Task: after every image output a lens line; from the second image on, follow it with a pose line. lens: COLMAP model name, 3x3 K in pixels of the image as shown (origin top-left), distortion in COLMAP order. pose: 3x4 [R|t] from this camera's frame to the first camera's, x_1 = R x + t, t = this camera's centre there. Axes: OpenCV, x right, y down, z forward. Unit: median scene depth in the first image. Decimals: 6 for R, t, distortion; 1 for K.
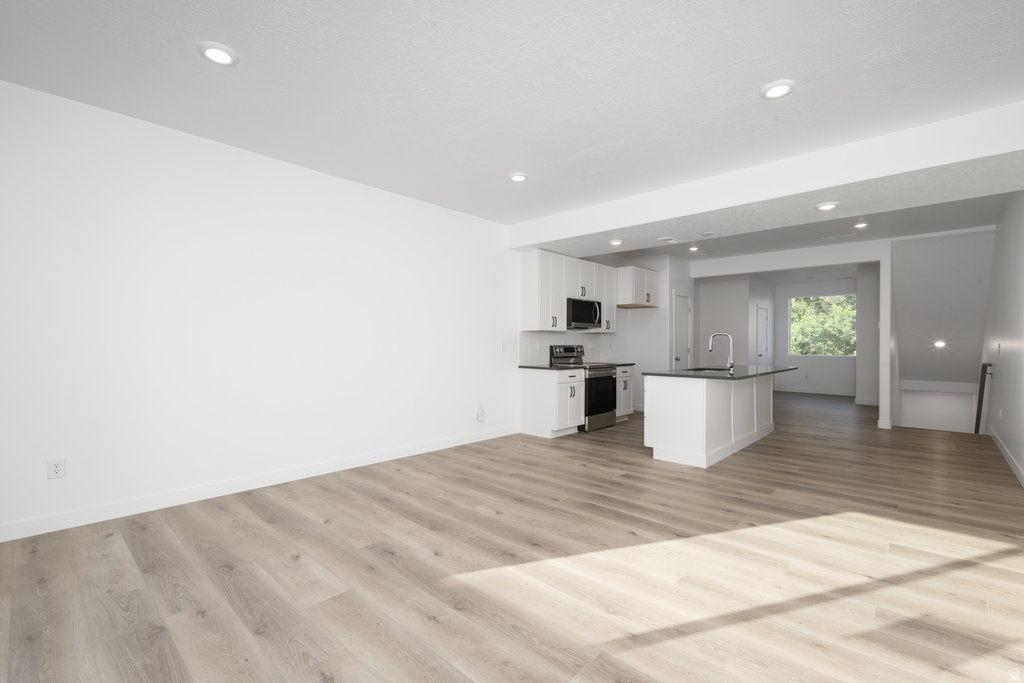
lens RADIAL K [[449.6, 0, 513.6], [0, 449.6, 344.2], [0, 0, 1]] dist [0.003652, 0.000266]
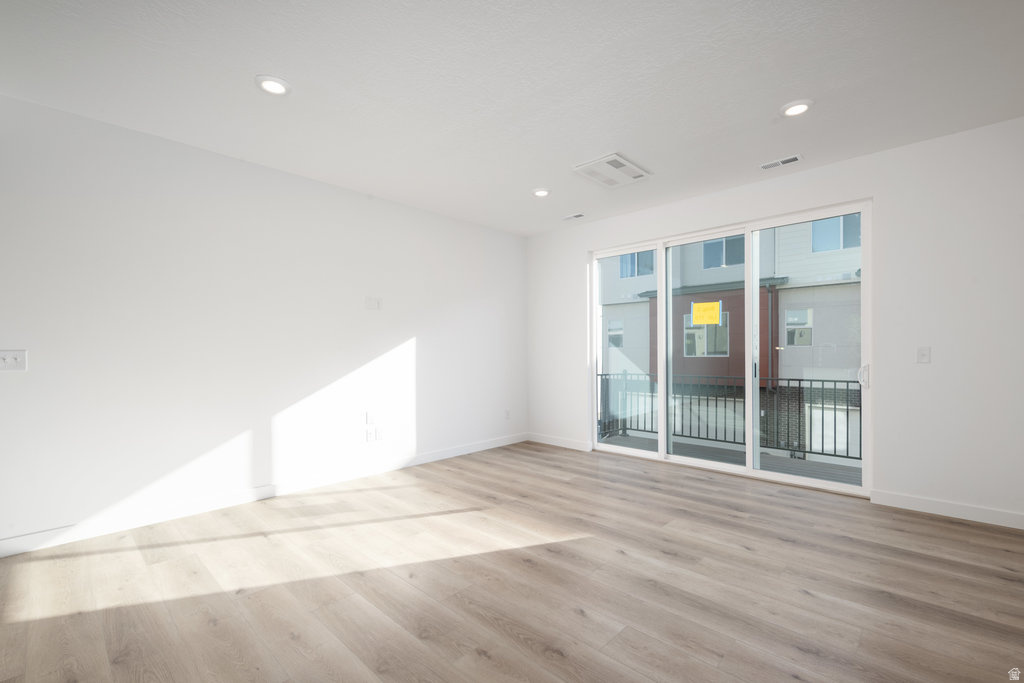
lens RADIAL K [[449.6, 0, 519.1], [0, 449.6, 344.3], [0, 0, 1]] dist [0.003652, 0.000266]
pose [[-0.999998, 0.000267, 0.002065, 0.029904], [0.000237, 0.999898, -0.014264, -0.002275], [-0.002069, -0.014263, -0.999896, 0.905381]]
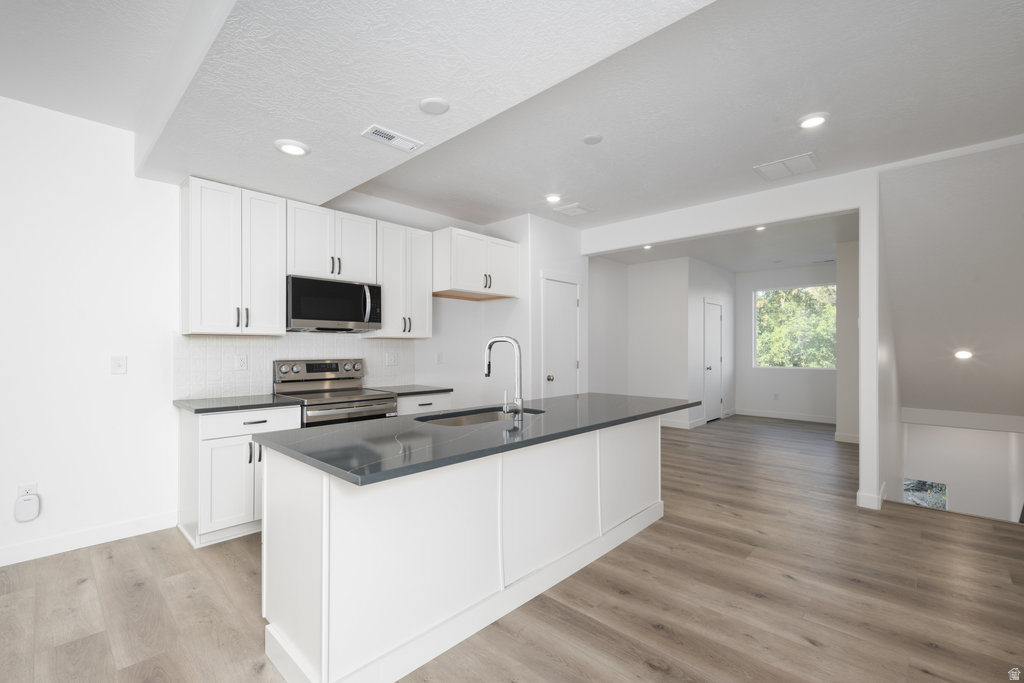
lens RADIAL K [[449.6, 0, 516.0], [0, 449.6, 350.2], [0, 0, 1]] dist [0.003652, 0.000266]
pose [[0.999981, -0.002978, -0.005324, 0.430601], [0.002984, 0.999995, 0.001041, -0.010827], [0.005321, -0.001057, 0.999985, 0.484750]]
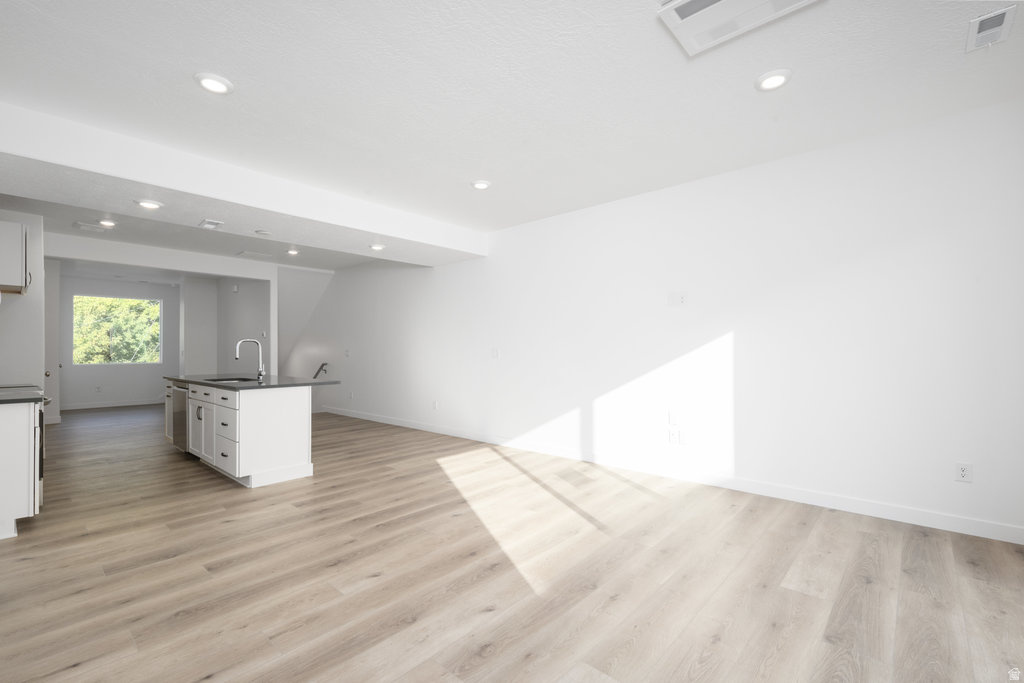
lens RADIAL K [[449.6, 0, 511.6], [0, 449.6, 344.4], [0, 0, 1]] dist [0.003652, 0.000266]
pose [[-0.018146, 0.008245, 0.999801, -0.437135], [0.003218, 0.999961, -0.008188, -0.004454], [-0.999830, 0.003068, -0.018172, 0.427576]]
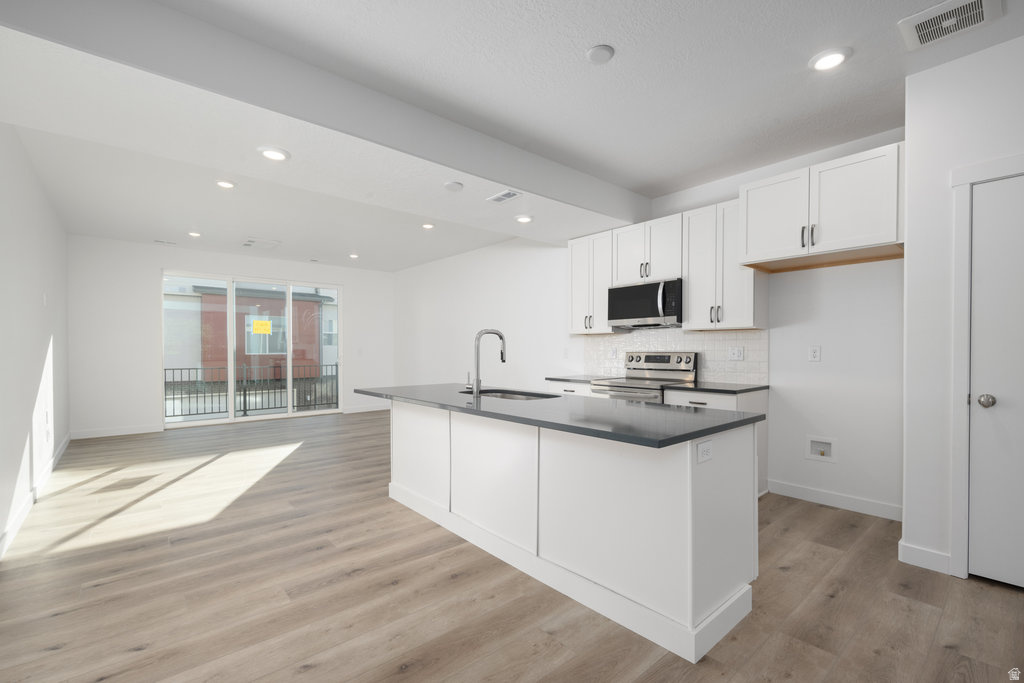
lens RADIAL K [[449.6, 0, 513.5], [0, 449.6, 354.7], [0, 0, 1]] dist [0.003652, 0.000266]
pose [[-0.113283, 0.005220, -0.993549, 0.926324], [0.001615, 0.999986, 0.005070, 0.002894], [0.993561, -0.001030, -0.113290, 0.990376]]
